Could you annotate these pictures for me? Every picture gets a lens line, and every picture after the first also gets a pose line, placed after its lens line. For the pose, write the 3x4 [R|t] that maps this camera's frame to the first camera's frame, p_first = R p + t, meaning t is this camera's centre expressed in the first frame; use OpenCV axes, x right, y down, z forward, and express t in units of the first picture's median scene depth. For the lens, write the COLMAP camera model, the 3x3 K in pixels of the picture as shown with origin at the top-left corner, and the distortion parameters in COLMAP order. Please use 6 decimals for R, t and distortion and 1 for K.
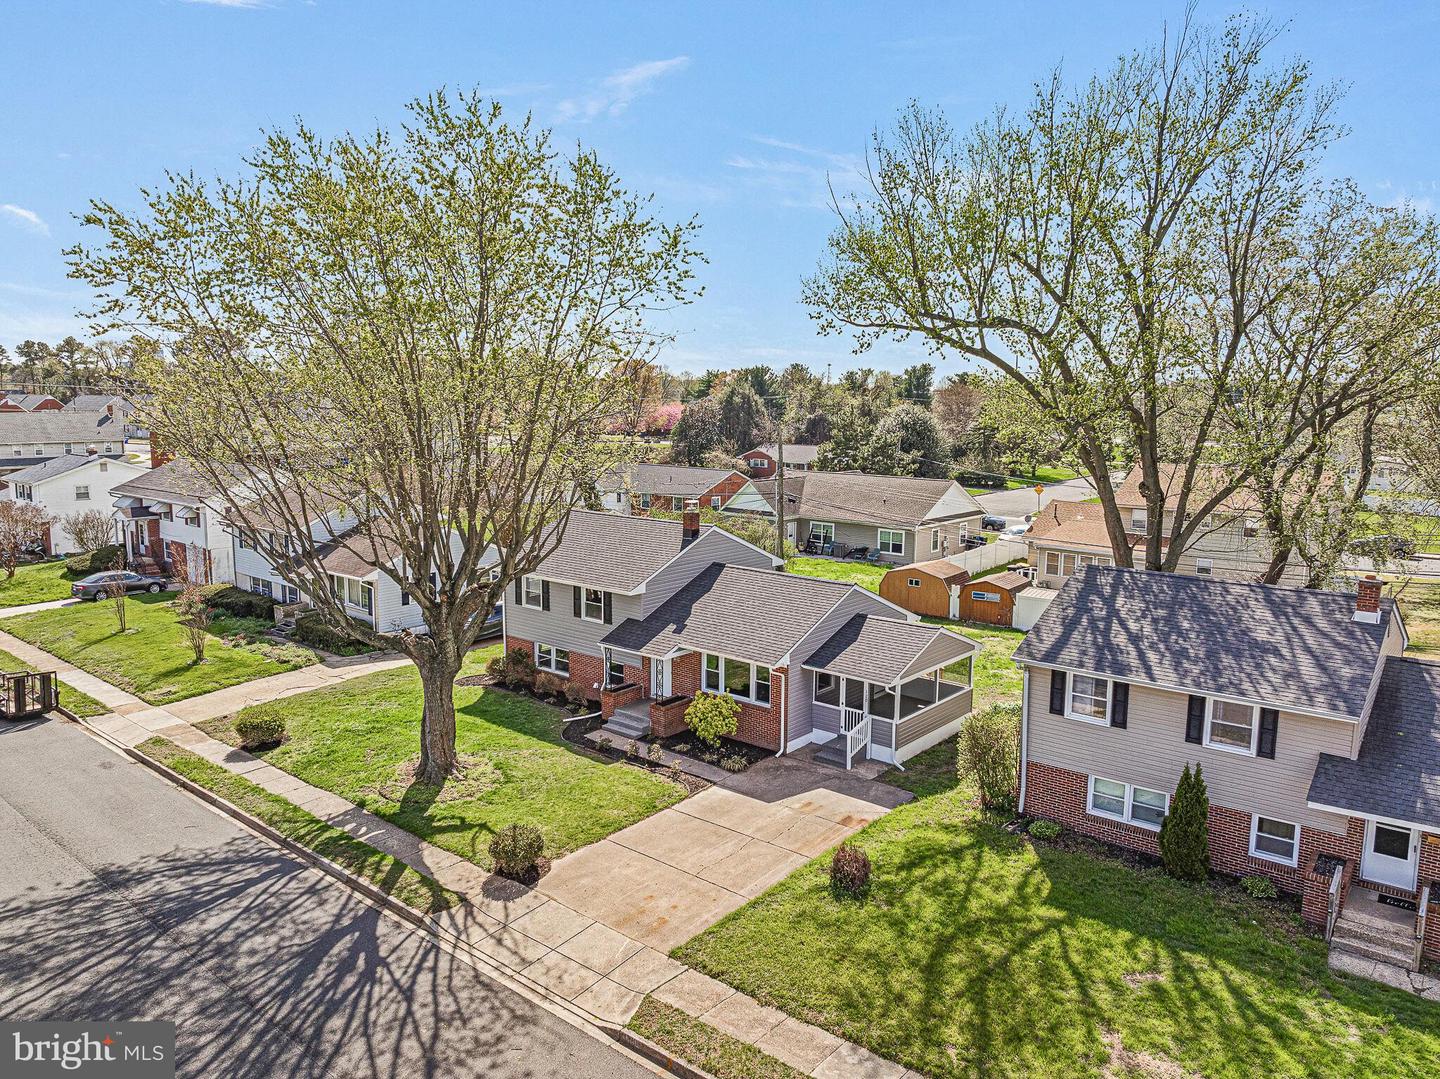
lens RADIAL K [[1003.1, 0, 720.0], [0, 1003.1, 539.5], [0, 0, 1]] dist [-0.058168, -0.003600]
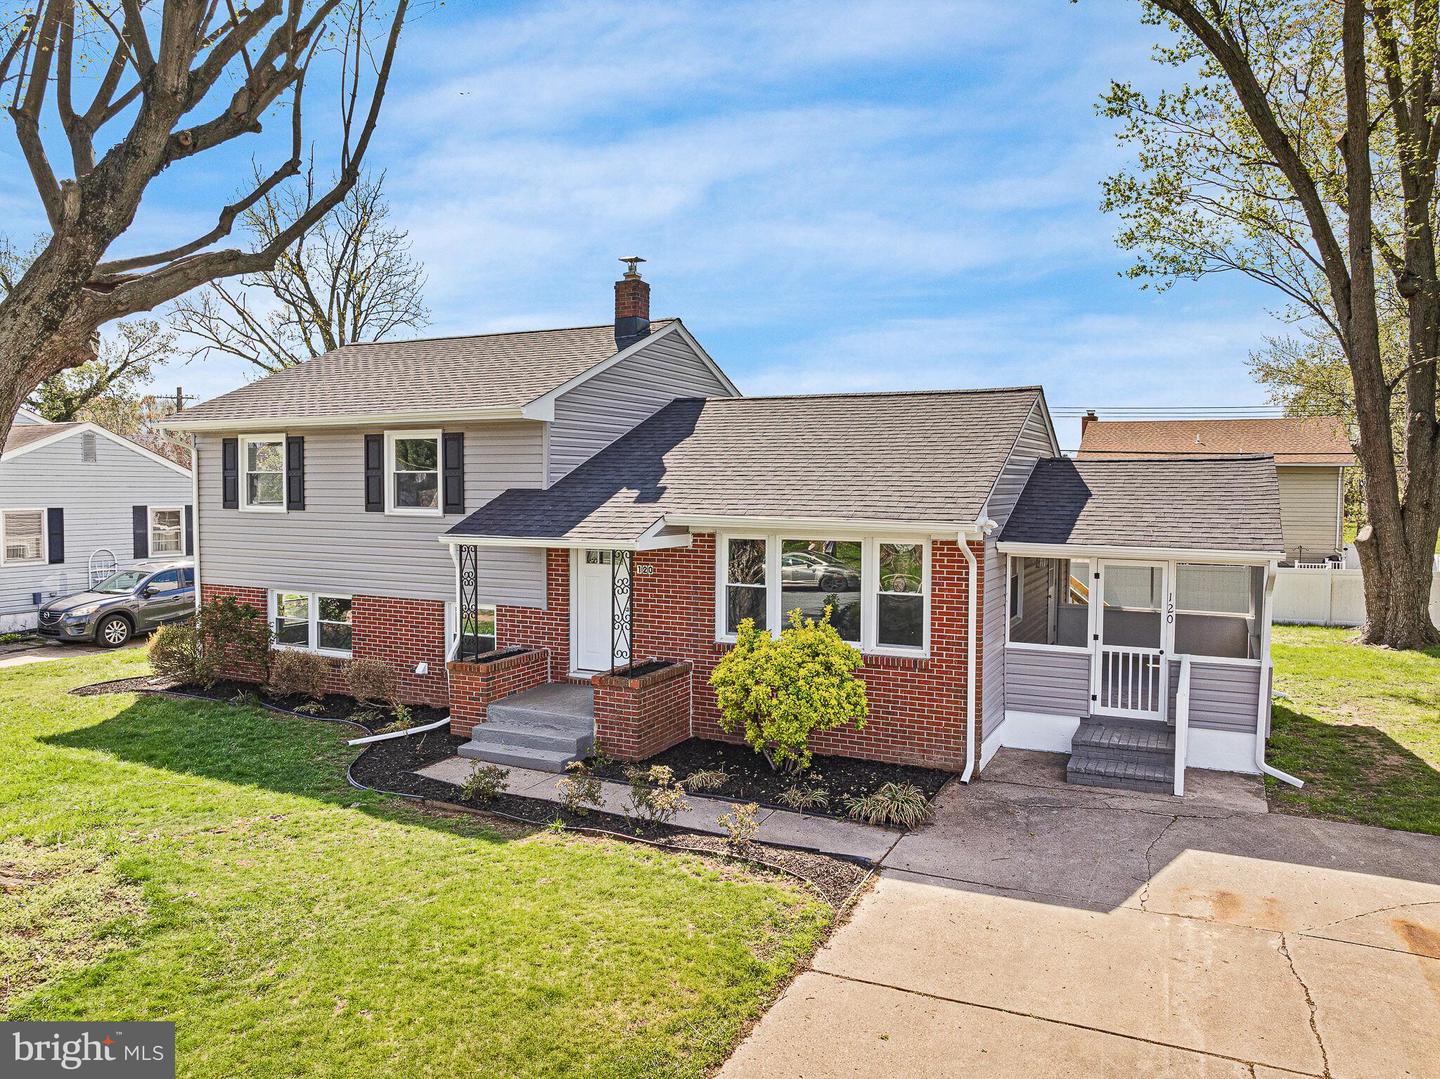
lens RADIAL K [[1003.1, 0, 720.0], [0, 1003.1, 539.5], [0, 0, 1]] dist [-0.058168, -0.003600]
pose [[0.970166, -0.014785, 0.241992, -0.114807], [0.038082, 0.995041, -0.091881, 0.150203], [-0.239433, 0.098356, 0.965918, 0.623309]]
